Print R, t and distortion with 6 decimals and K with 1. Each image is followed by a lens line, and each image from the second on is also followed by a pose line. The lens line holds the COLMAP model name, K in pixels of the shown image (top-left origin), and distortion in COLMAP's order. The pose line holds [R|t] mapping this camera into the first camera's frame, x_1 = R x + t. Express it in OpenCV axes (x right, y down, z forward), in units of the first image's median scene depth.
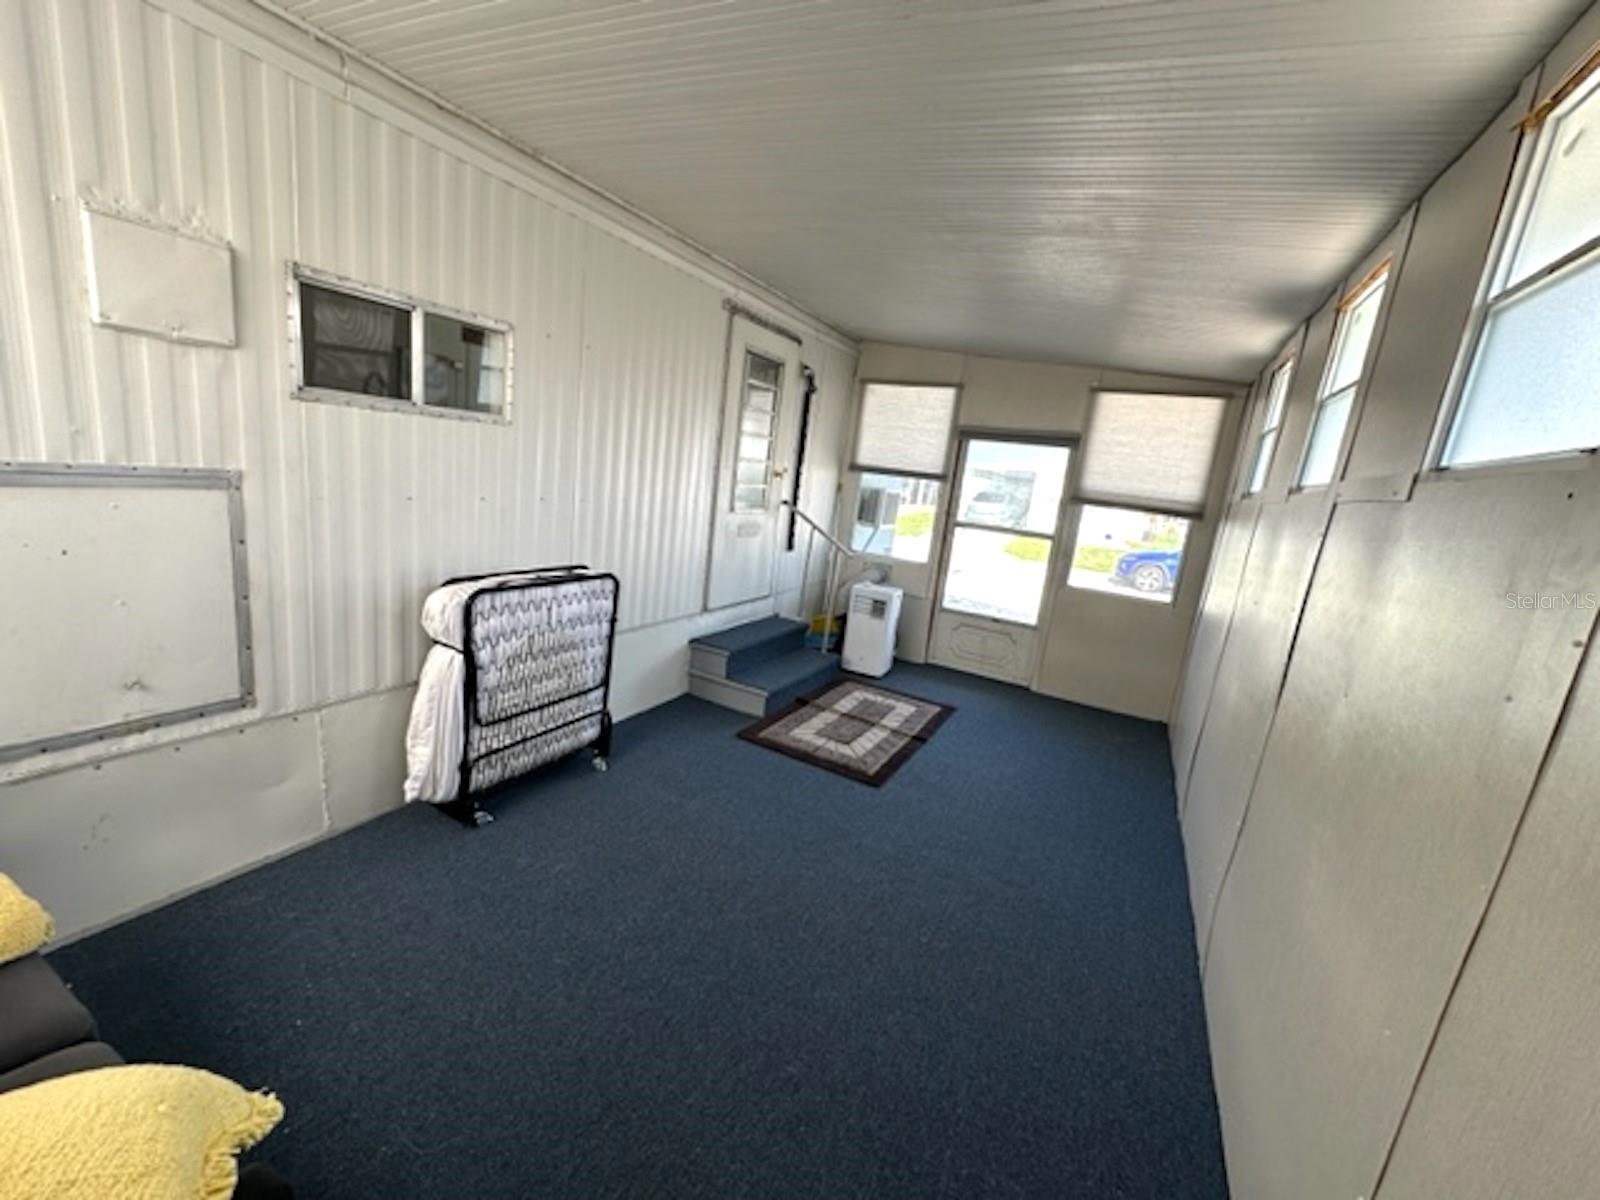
lens RADIAL K [[635.0, 0, 799.4], [0, 635.0, 596.0], [0, 0, 1]] dist [-0.001990, -0.000313]
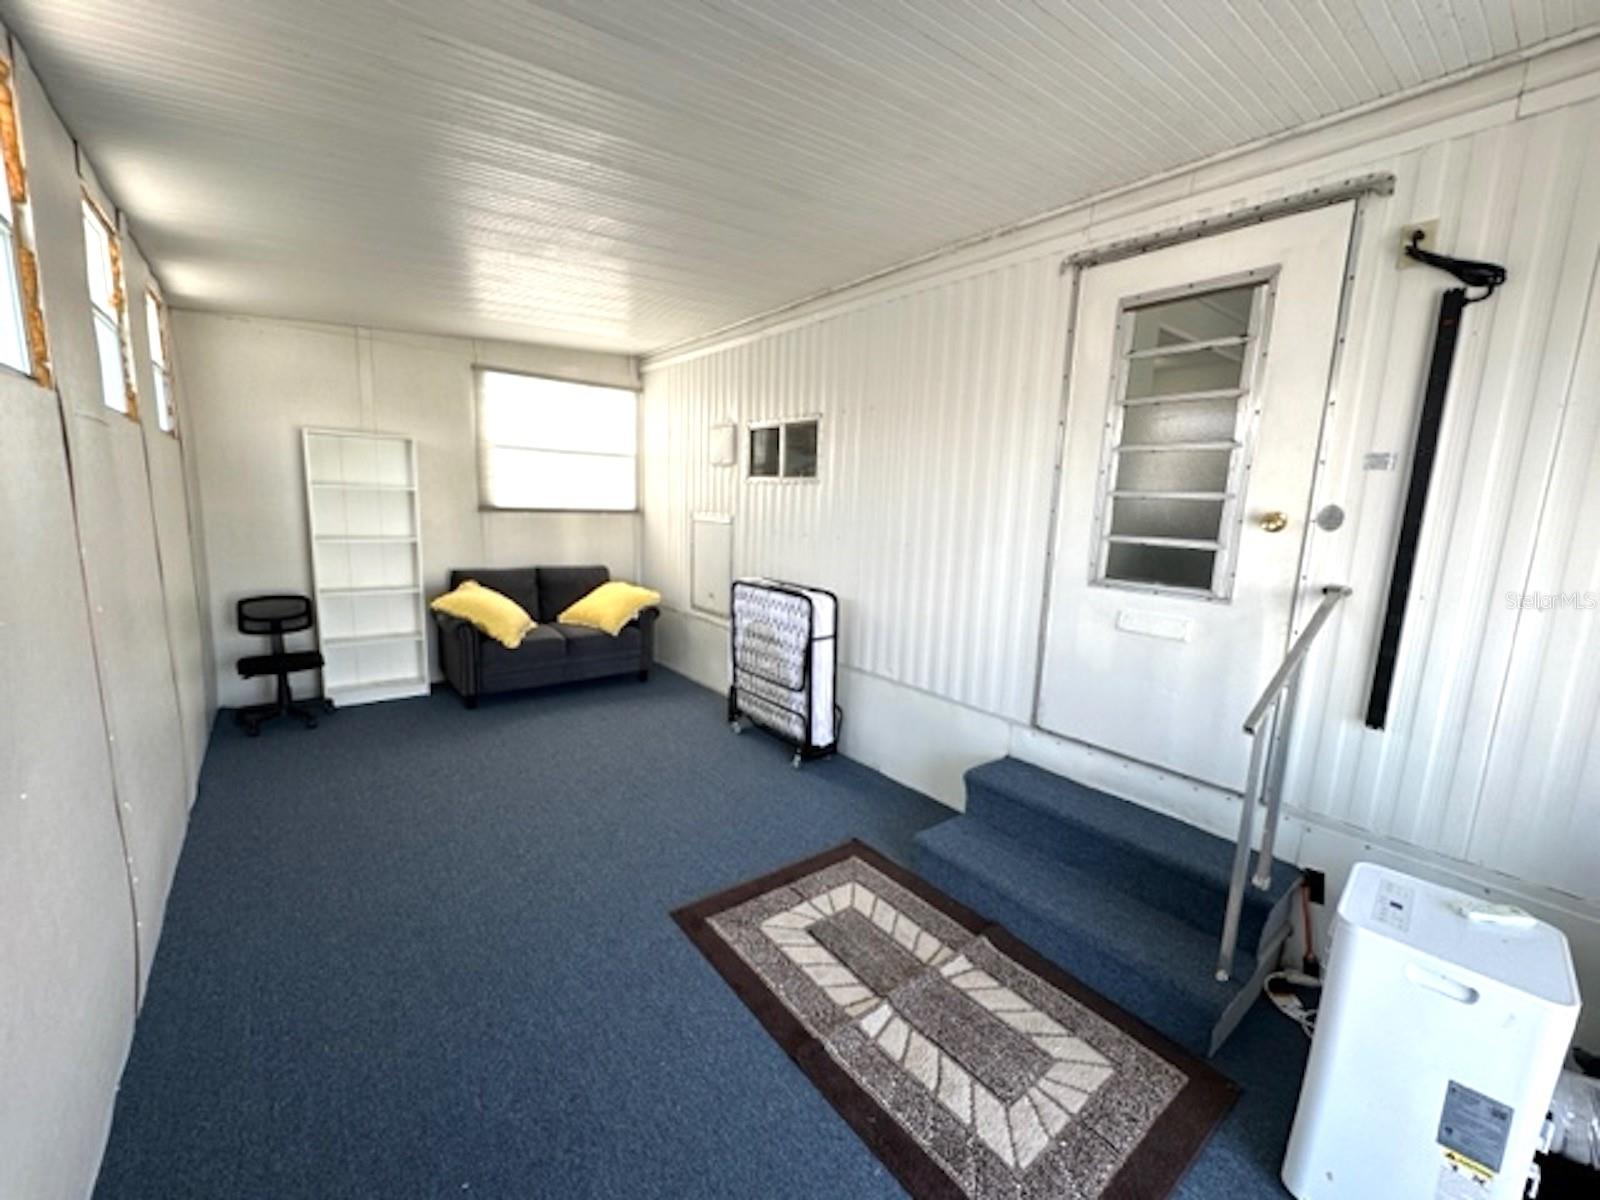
lens RADIAL K [[635.0, 0, 799.2], [0, 635.0, 598.4], [0, 0, 1]] dist [-0.001990, -0.000313]
pose [[-0.380249, 0.018976, -0.924689, 0.760889], [-0.263201, 0.956231, 0.127856, -0.170817], [0.886643, 0.291997, -0.358612, 1.355304]]
